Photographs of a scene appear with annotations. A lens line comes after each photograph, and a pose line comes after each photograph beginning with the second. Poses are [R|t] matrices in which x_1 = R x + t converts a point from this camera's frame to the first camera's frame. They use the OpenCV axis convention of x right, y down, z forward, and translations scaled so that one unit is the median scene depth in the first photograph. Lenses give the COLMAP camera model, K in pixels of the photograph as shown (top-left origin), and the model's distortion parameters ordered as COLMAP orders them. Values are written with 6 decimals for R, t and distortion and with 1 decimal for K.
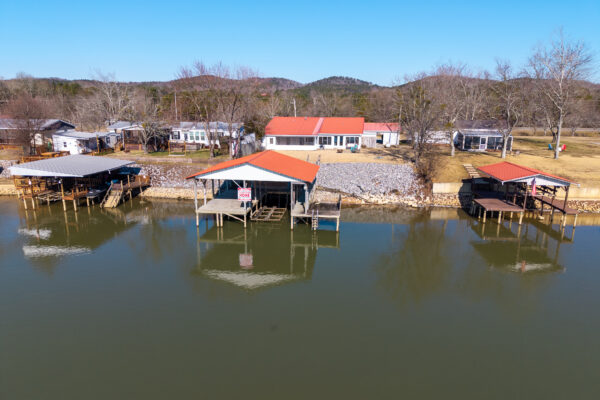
lens RADIAL K [[401.3, 0, 297.9], [0, 401.3, 205.4], [0, 0, 1]] dist [0.018646, -0.022214]
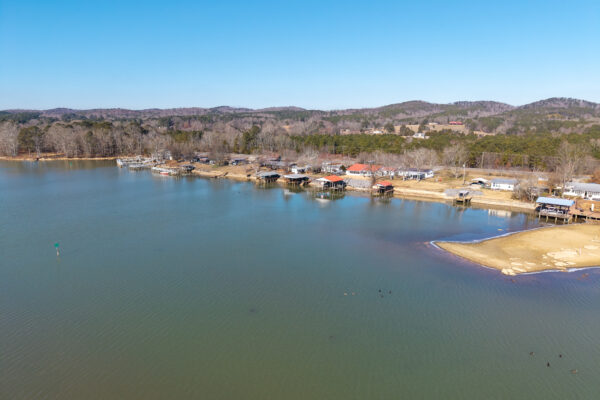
lens RADIAL K [[401.3, 0, 300.1], [0, 401.3, 198.1], [0, 0, 1]] dist [0.018646, -0.022214]
pose [[0.875163, 0.088737, -0.475621, 1.472600], [-0.117853, 0.992526, -0.031678, 0.252198], [0.469255, 0.083777, 0.879080, -2.594676]]
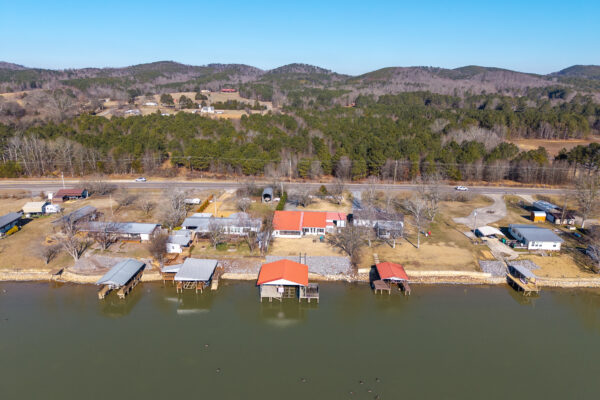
lens RADIAL K [[401.3, 0, 299.1], [0, 401.3, 199.8], [0, 0, 1]] dist [0.018646, -0.022214]
pose [[0.995068, -0.020251, 0.097108, -0.176718], [0.016685, 0.999161, 0.037404, -0.477352], [-0.097784, -0.035600, 0.994571, -1.049039]]
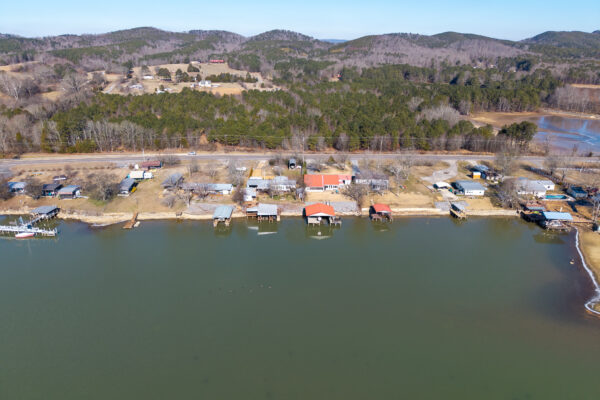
lens RADIAL K [[401.3, 0, 301.2], [0, 401.3, 198.4], [0, 0, 1]] dist [0.018646, -0.022214]
pose [[0.987958, -0.047771, 0.147166, -0.675506], [0.030373, 0.992516, 0.118281, -0.539252], [-0.151715, -0.112387, 0.982014, -2.267174]]
